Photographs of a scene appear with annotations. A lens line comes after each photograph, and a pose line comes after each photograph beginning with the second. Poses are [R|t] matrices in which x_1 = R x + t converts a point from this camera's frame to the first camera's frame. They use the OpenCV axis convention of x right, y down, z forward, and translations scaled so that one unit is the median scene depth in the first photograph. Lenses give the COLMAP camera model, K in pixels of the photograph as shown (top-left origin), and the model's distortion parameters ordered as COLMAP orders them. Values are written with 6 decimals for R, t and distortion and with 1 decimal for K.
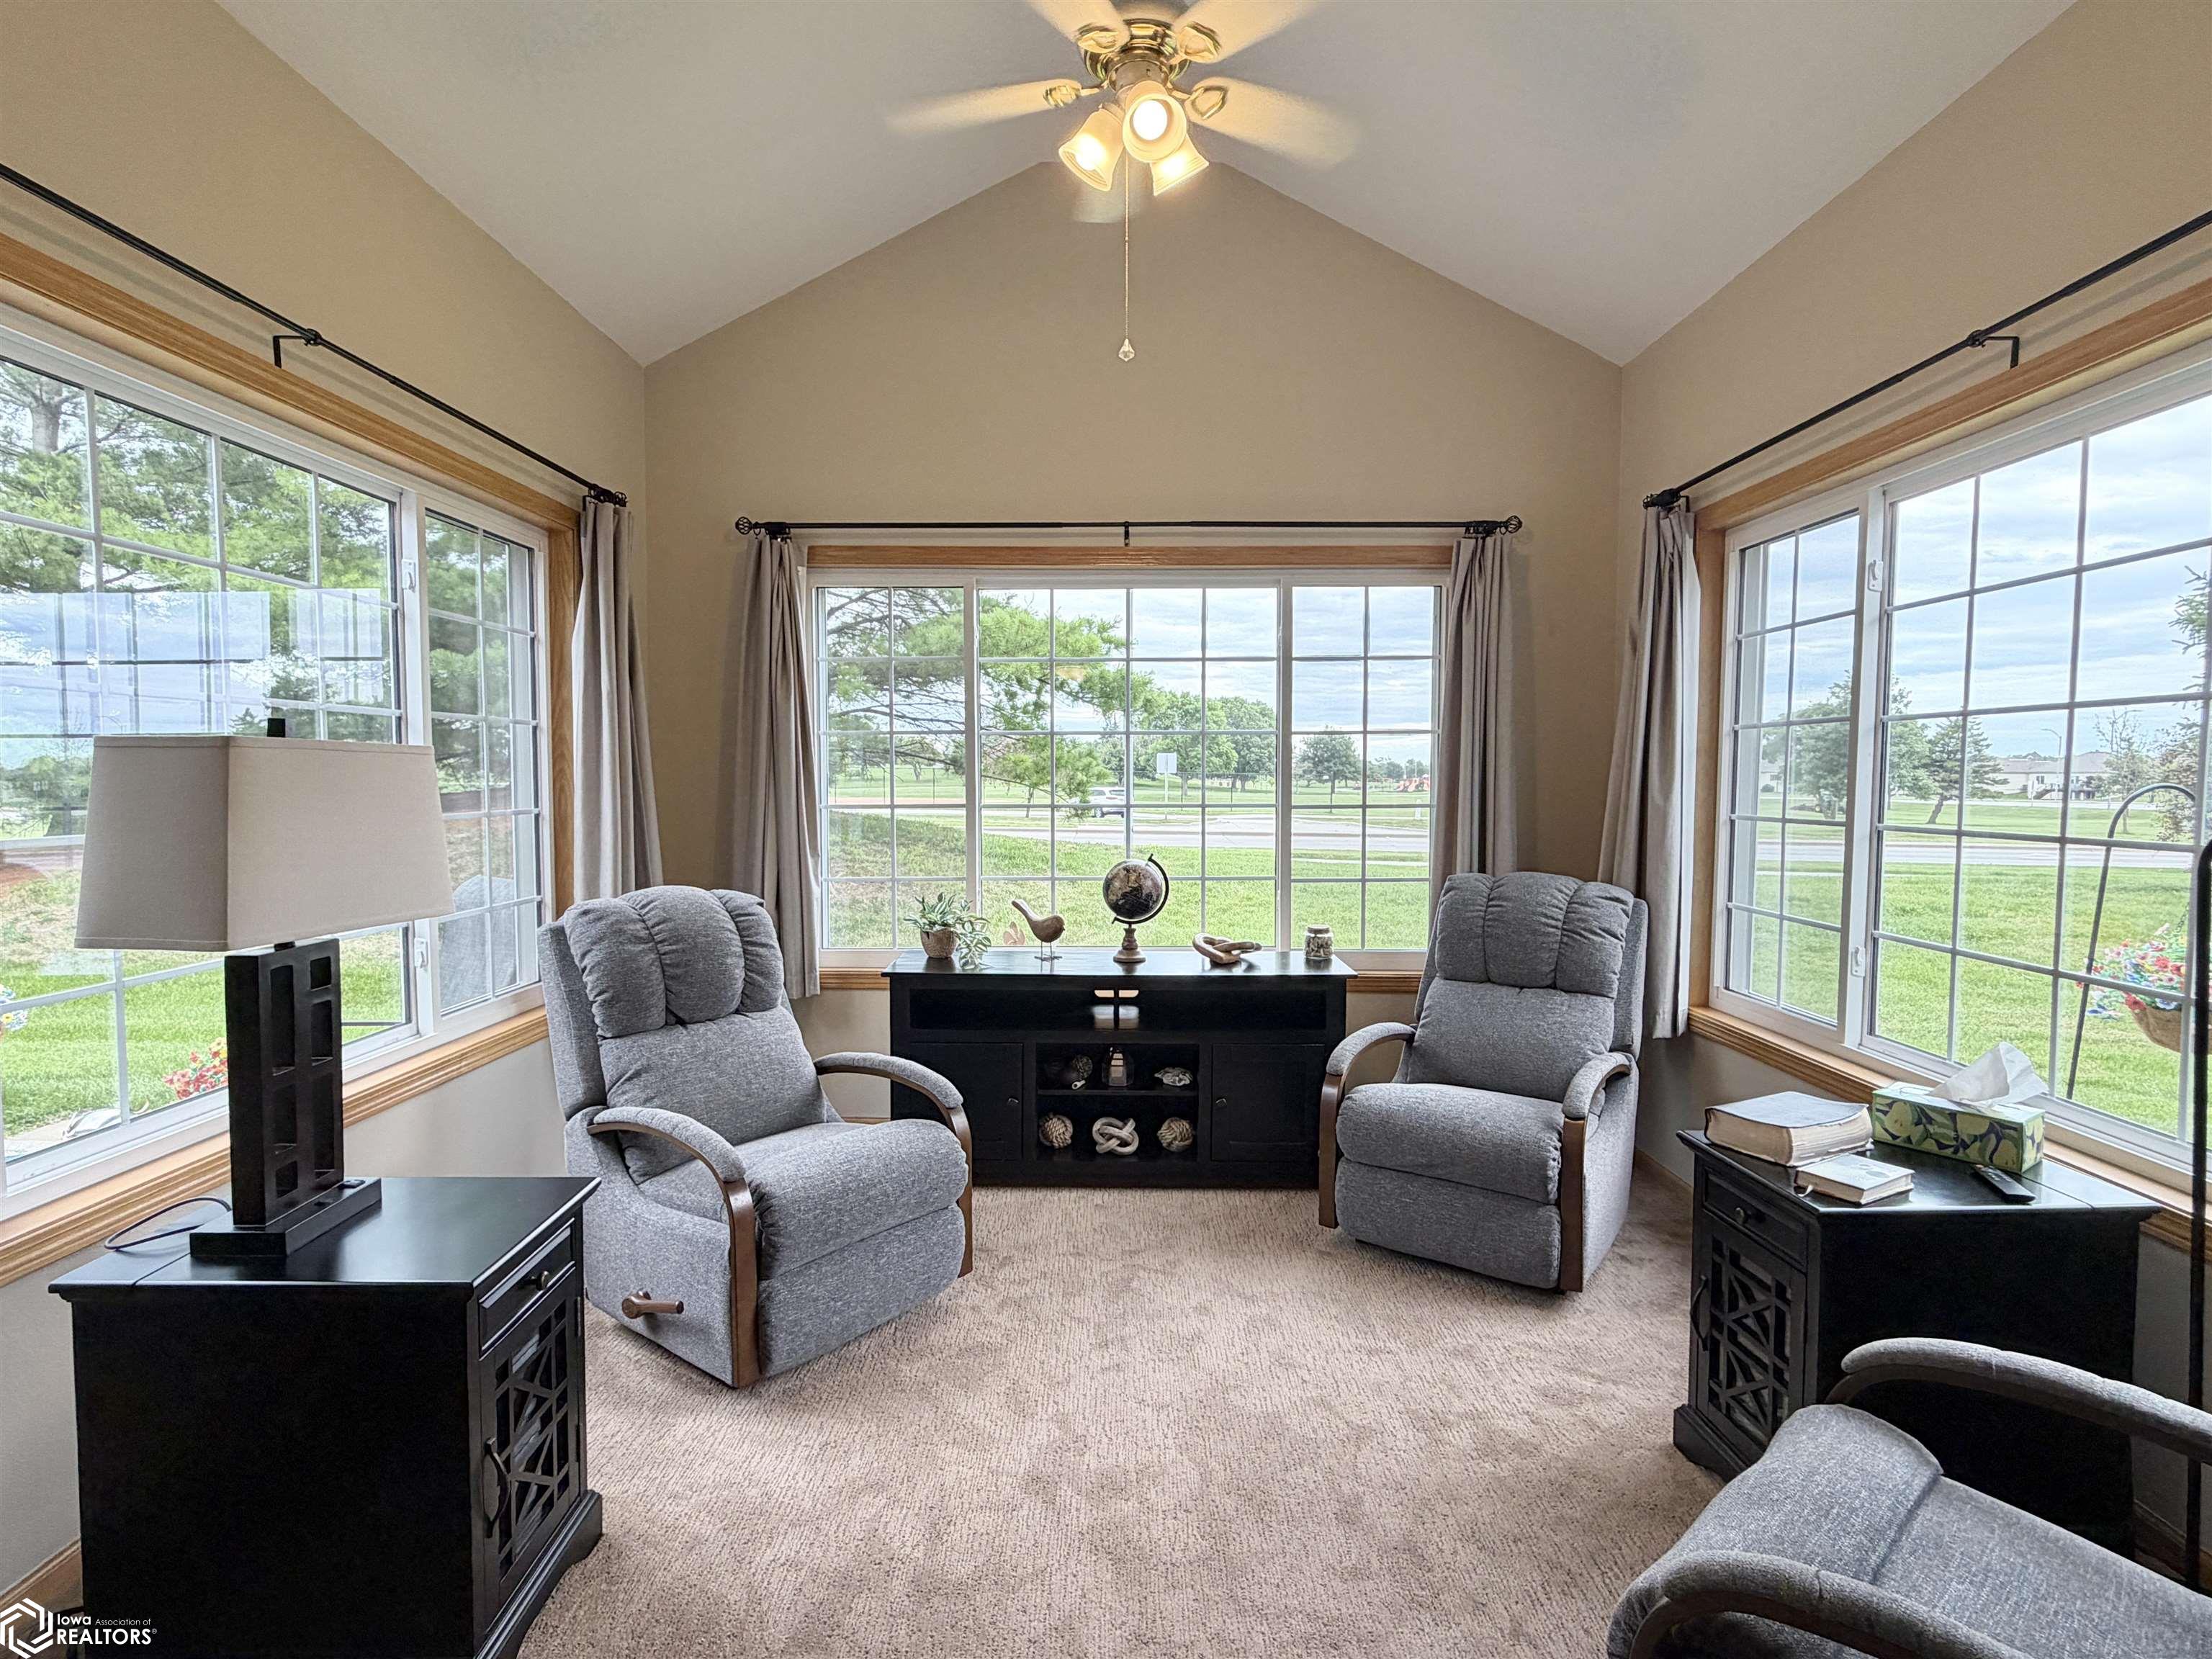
lens RADIAL K [[1114.4, 0, 1093.6], [0, 1114.4, 839.1], [0, 0, 1]] dist [-0.004176, -0.000615]
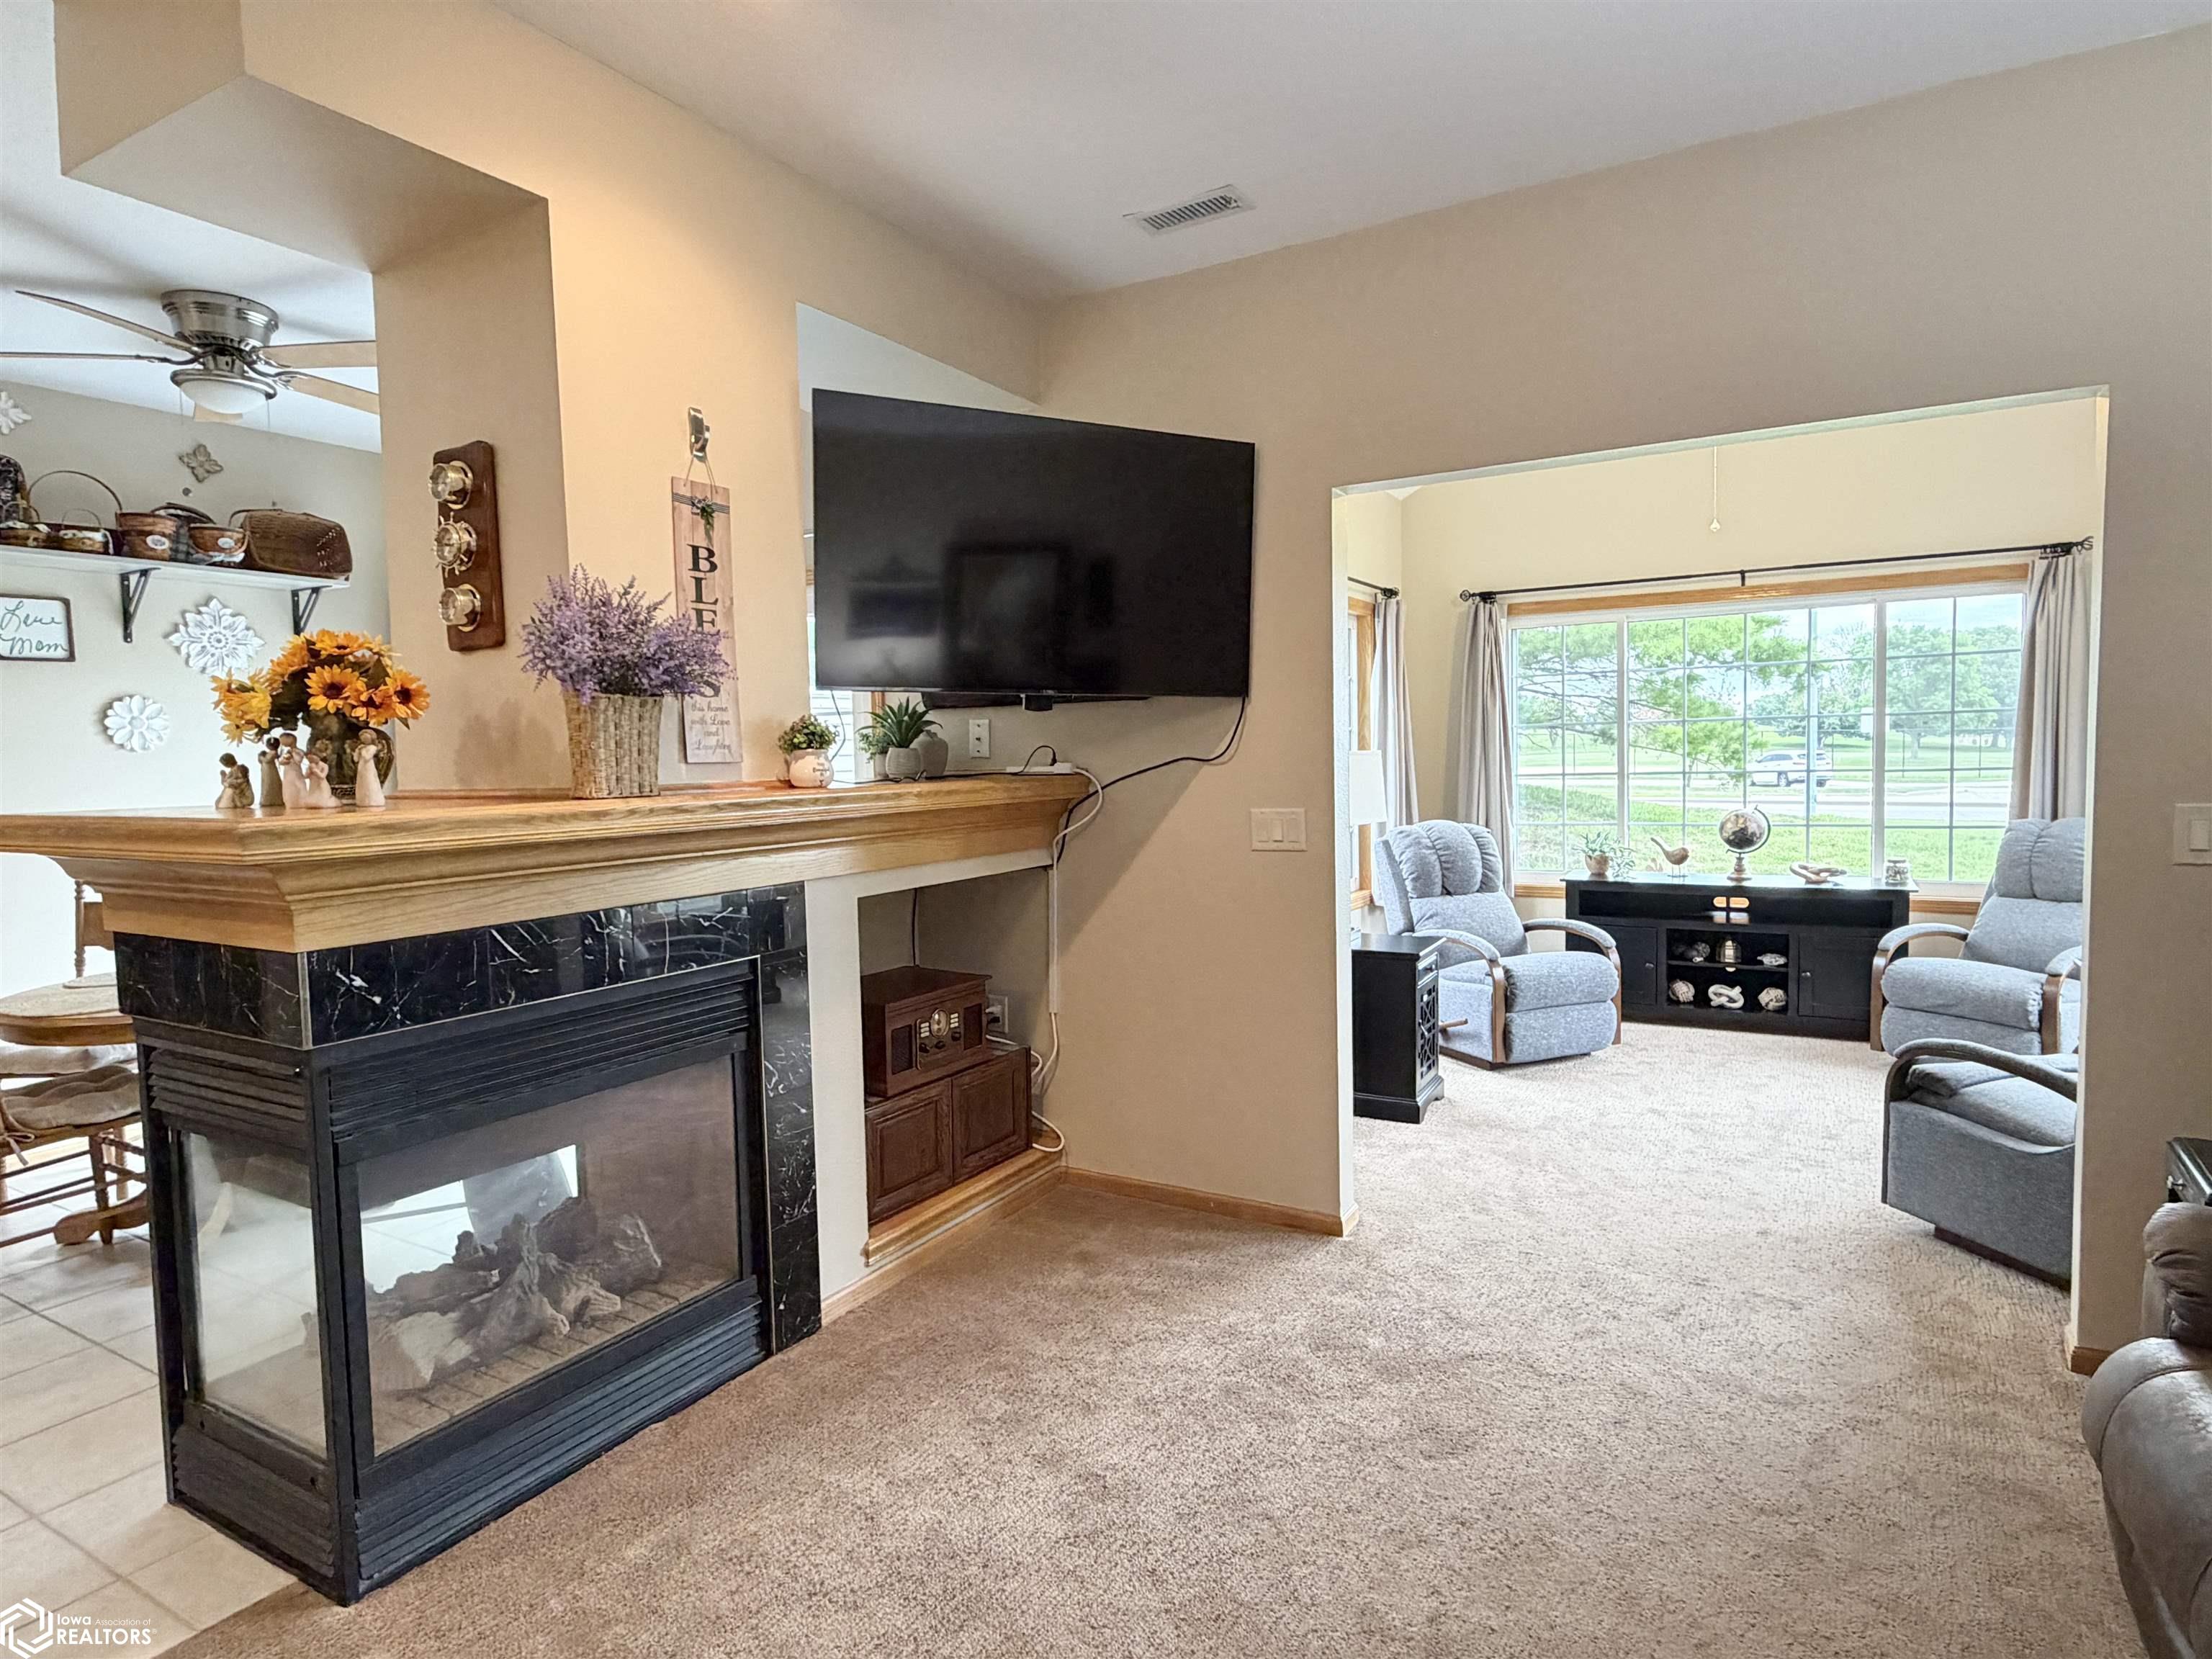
lens RADIAL K [[1223.3, 0, 1102.1], [0, 1223.3, 832.6], [0, 0, 1]] dist [-0.000689, 0.000376]
pose [[0.873396, 0.009002, -0.486928, 0.085469], [-0.002218, 0.999892, 0.014508, 0.028841], [0.487006, -0.011591, 0.873322, -0.814605]]
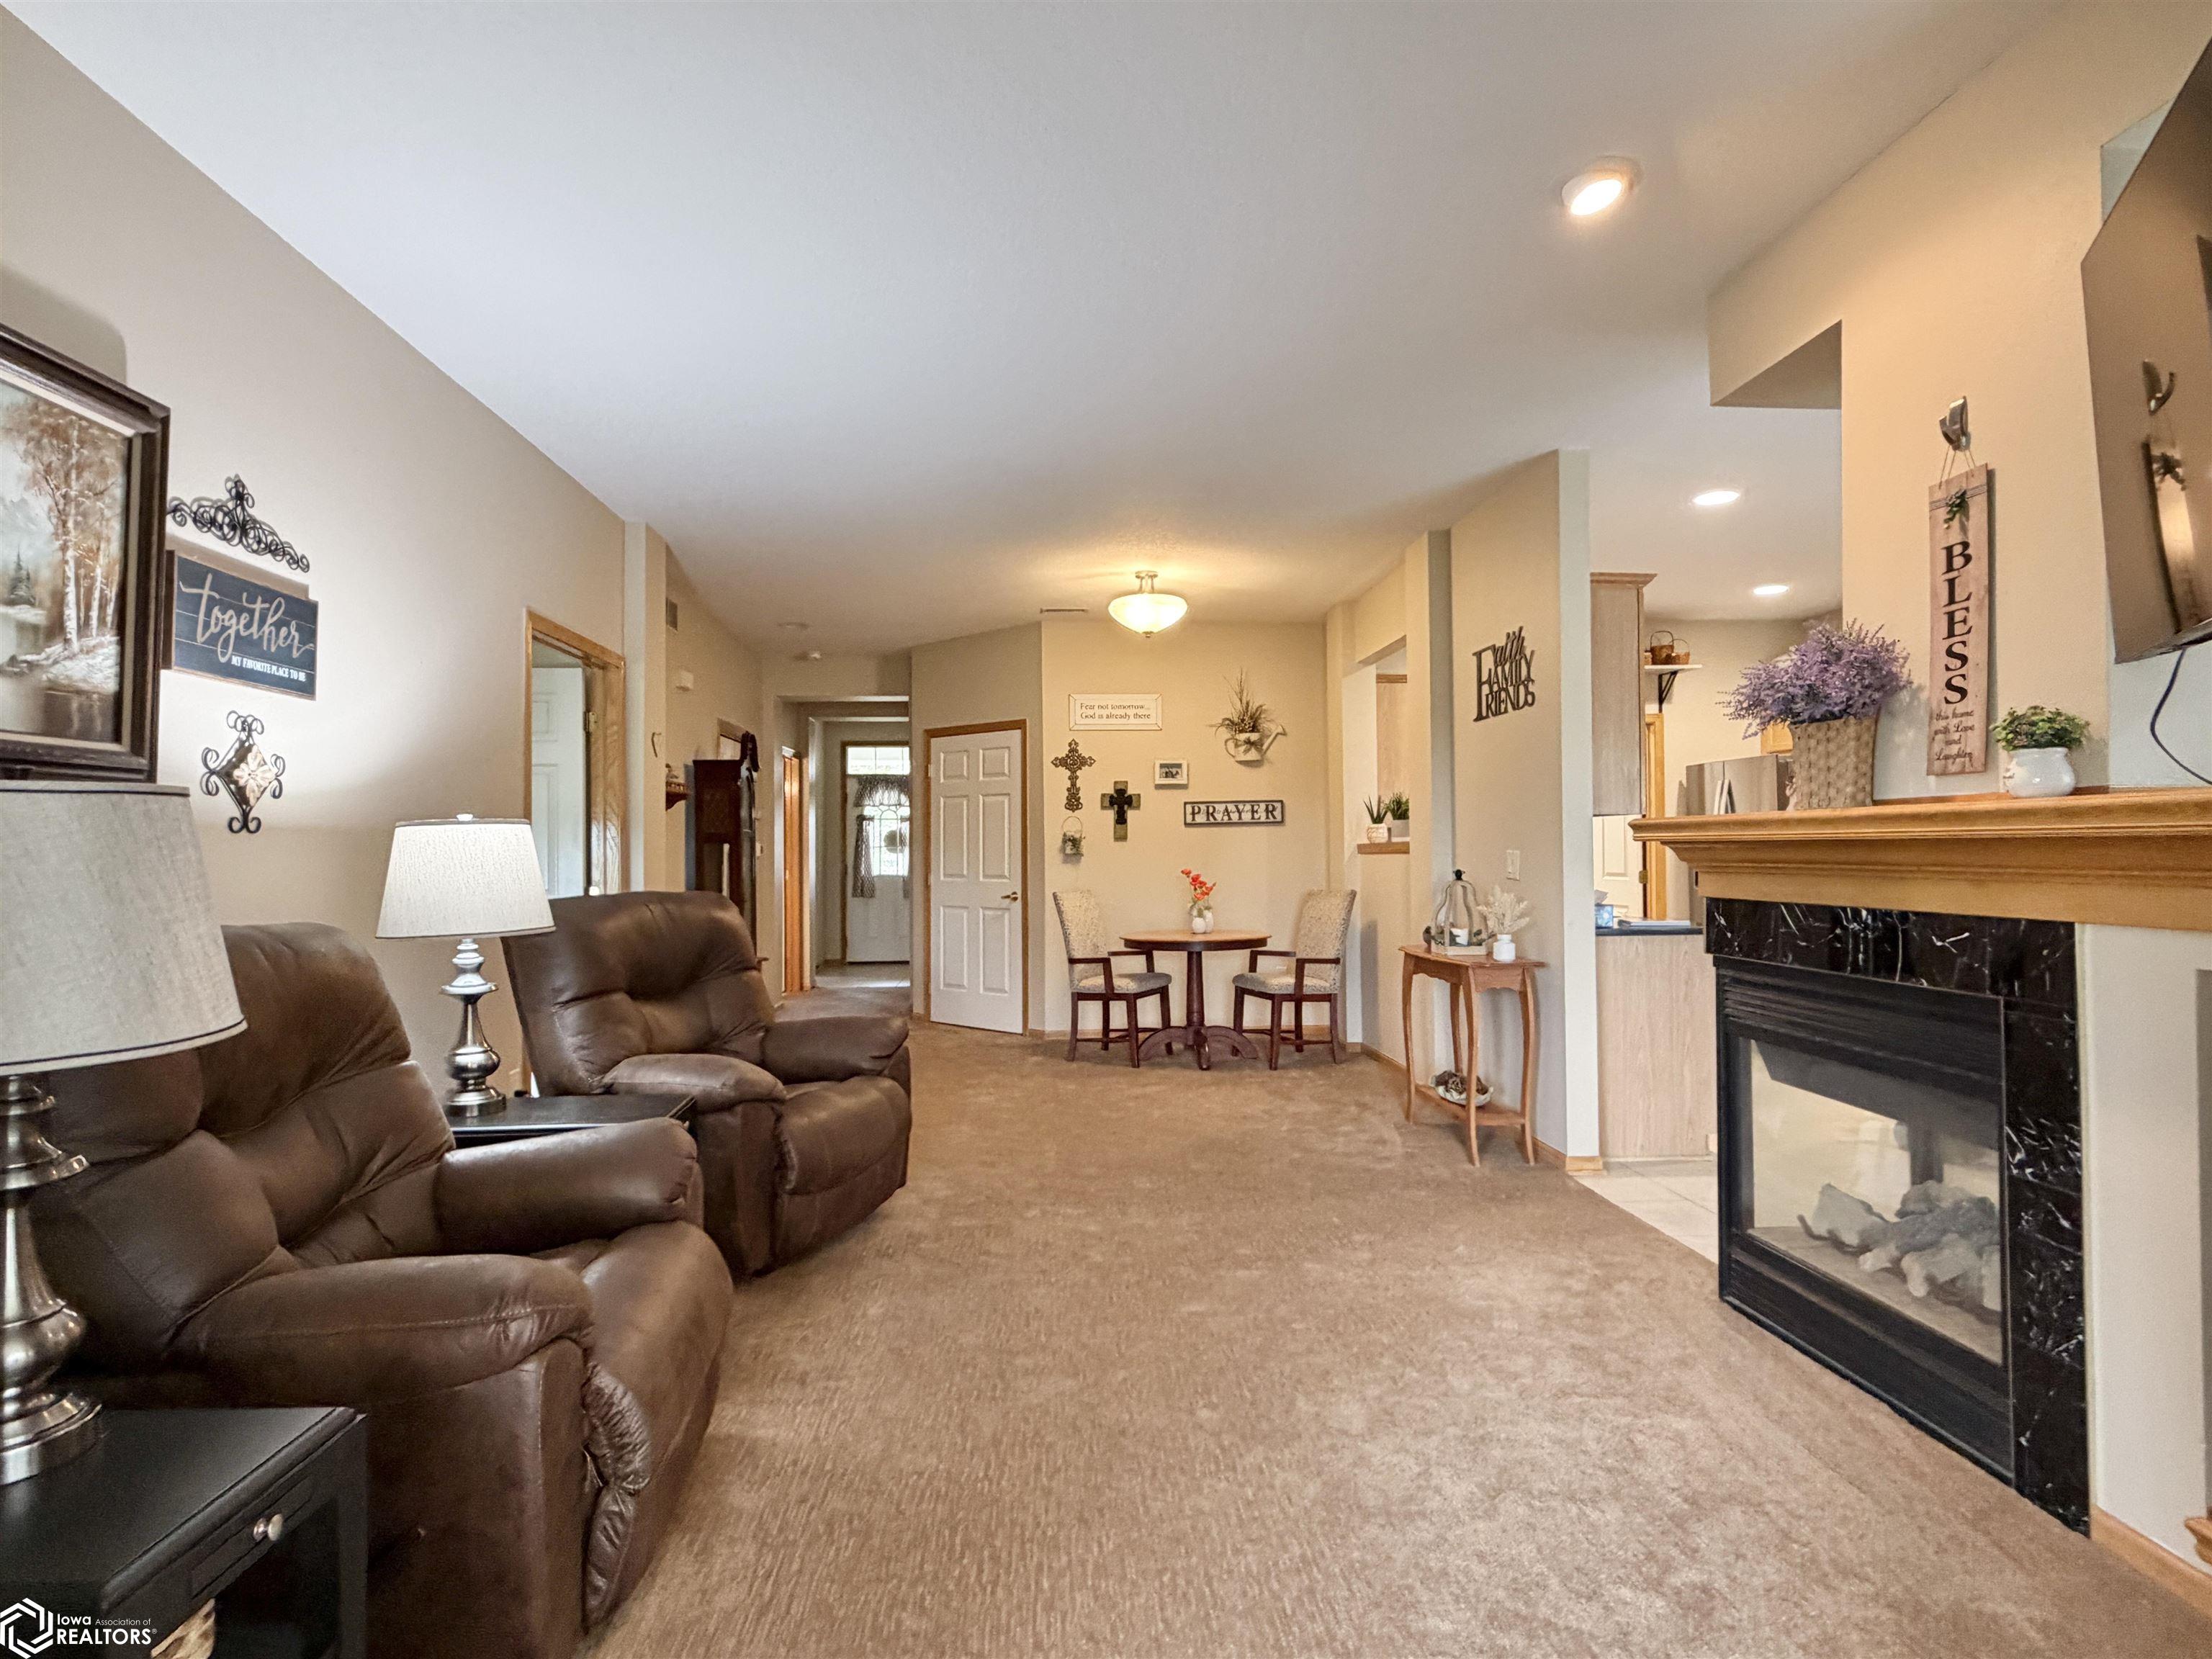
lens RADIAL K [[1153.0, 0, 1094.4], [0, 1153.0, 821.7], [0, 0, 1]] dist [-0.003410, 0.000156]
pose [[-0.996663, 0.004549, -0.081495, 0.054744], [0.001932, 0.999481, 0.032162, 0.003595], [0.081599, 0.031897, -0.996155, 0.313064]]
